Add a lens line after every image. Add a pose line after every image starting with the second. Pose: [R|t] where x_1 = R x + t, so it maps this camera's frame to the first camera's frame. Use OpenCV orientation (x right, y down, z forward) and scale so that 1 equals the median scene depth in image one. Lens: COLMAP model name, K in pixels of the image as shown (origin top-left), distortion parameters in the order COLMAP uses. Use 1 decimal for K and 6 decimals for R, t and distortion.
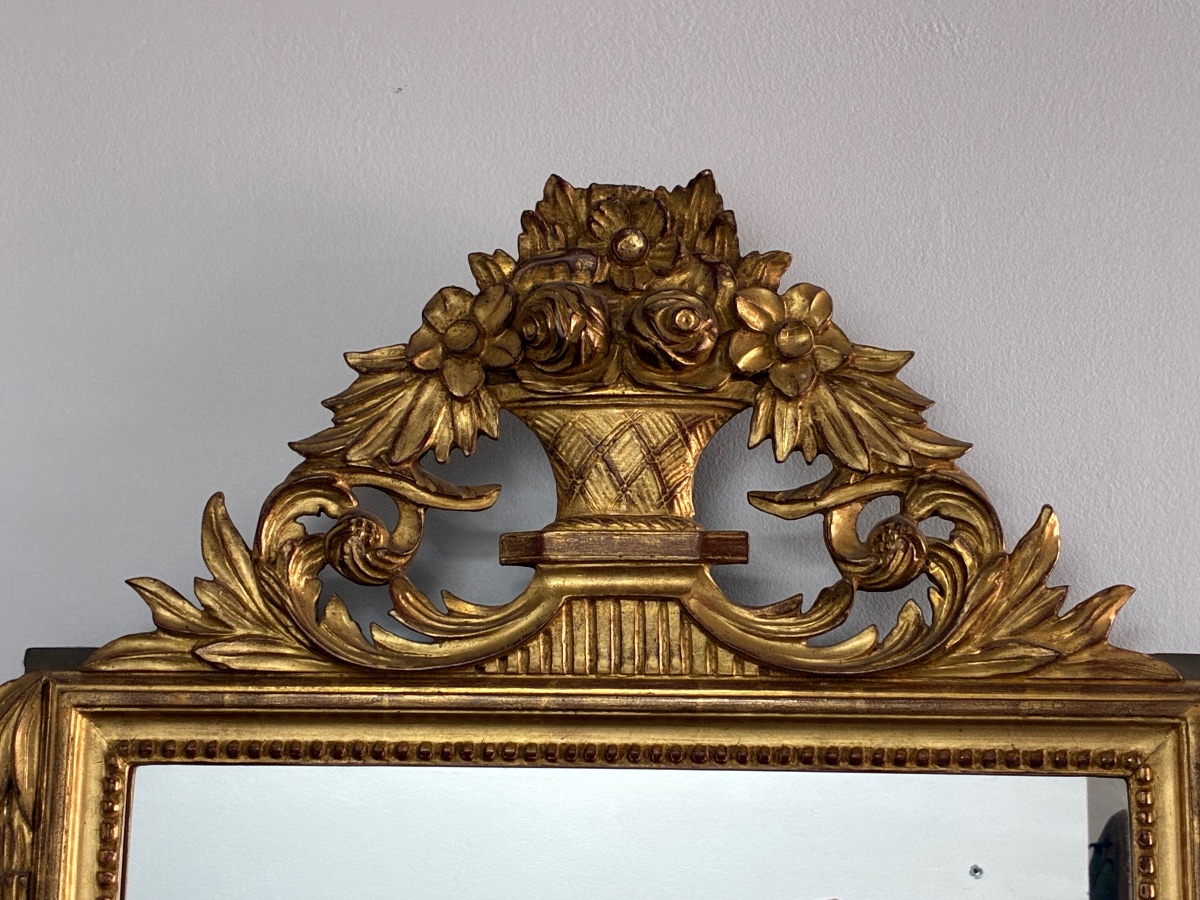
lens RADIAL K [[2441.9, 0, 600.0], [0, 2441.9, 450.0], [0, 0, 1]] dist [0.031292, 0.104640]
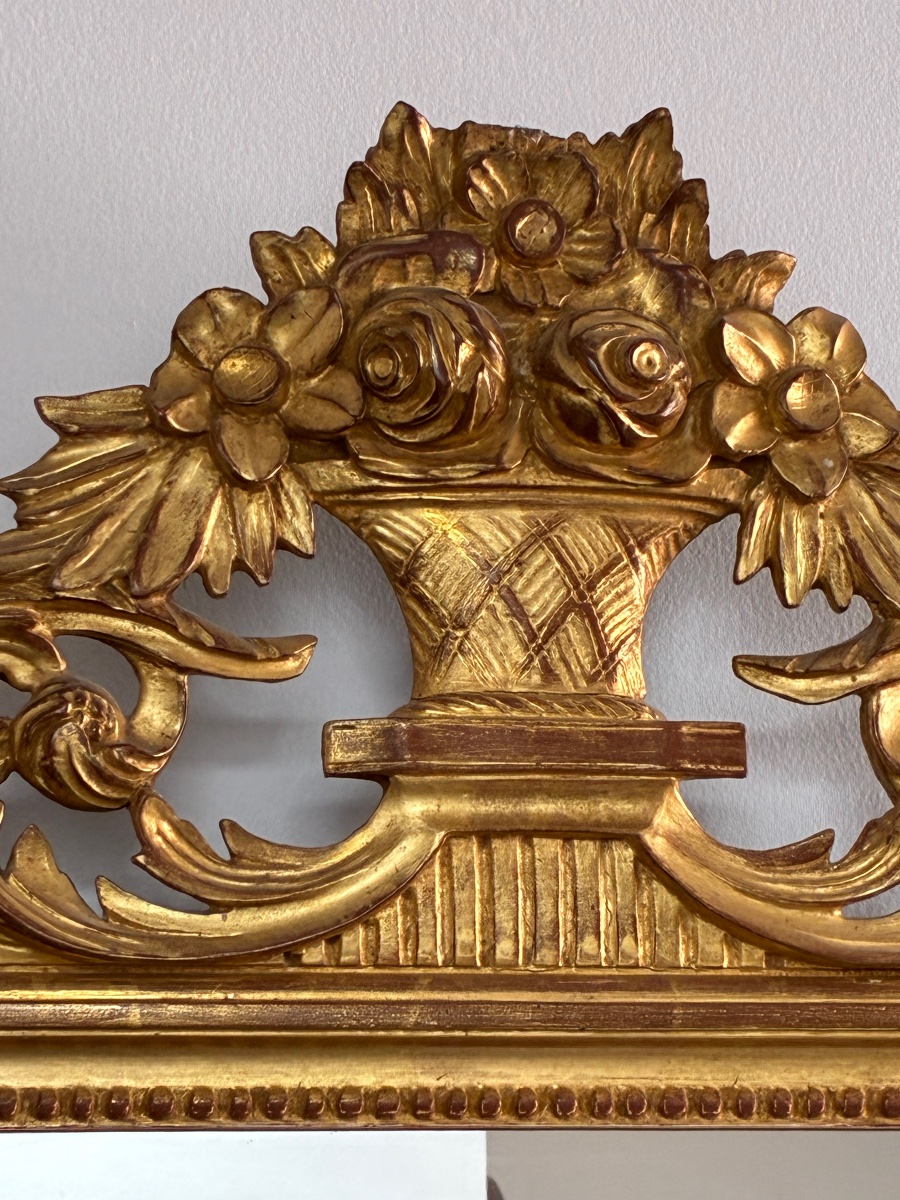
lens RADIAL K [[3775.2, 0, 450.0], [0, 3775.2, 600.0], [0, 0, 1]] dist [0.087422, -0.043942]
pose [[0.965121, 0.021953, 0.260880, -0.244297], [-0.019972, 0.999748, -0.010242, 0.014278], [-0.261040, 0.004675, 0.965317, 0.137043]]
